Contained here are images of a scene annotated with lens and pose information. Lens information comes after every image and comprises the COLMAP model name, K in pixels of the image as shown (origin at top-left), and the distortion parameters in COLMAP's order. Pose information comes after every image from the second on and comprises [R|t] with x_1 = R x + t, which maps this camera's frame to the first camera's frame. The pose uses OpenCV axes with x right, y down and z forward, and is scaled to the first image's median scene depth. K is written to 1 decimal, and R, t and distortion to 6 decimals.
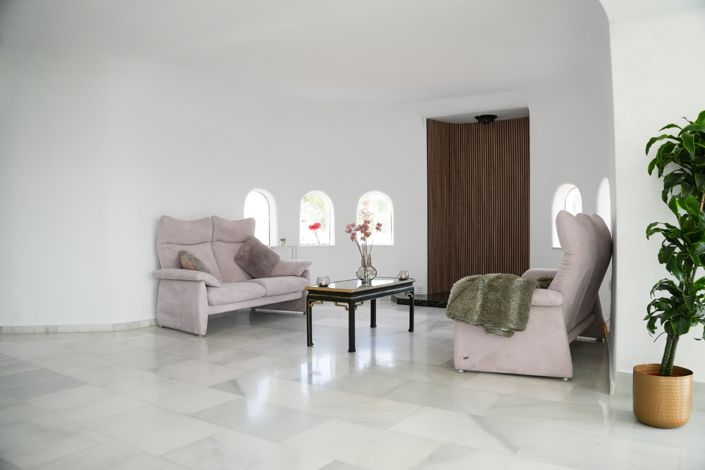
lens RADIAL K [[568.0, 0, 352.0], [0, 568.0, 233.7], [0, 0, 1]] dist [-0.202446, 0.125104]
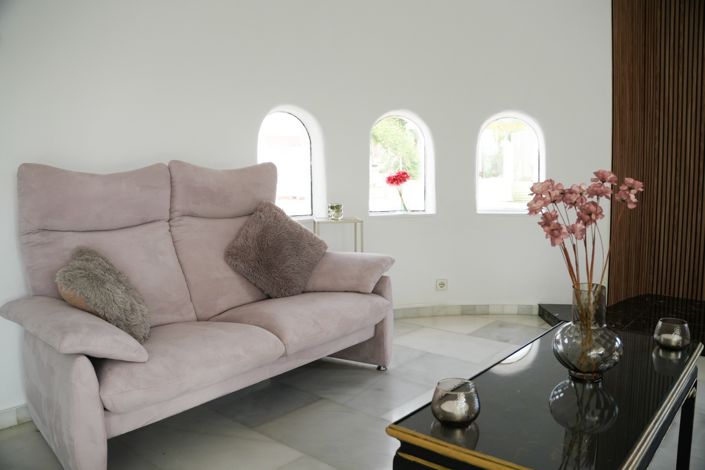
lens RADIAL K [[568.0, 0, 352.0], [0, 568.0, 236.0], [0, 0, 1]] dist [-0.202446, 0.125104]
pose [[0.992399, 0.005845, -0.122926, -0.050401], [0.006646, 0.994868, 0.100959, -0.015091], [0.122885, -0.101008, 0.987267, 0.550715]]
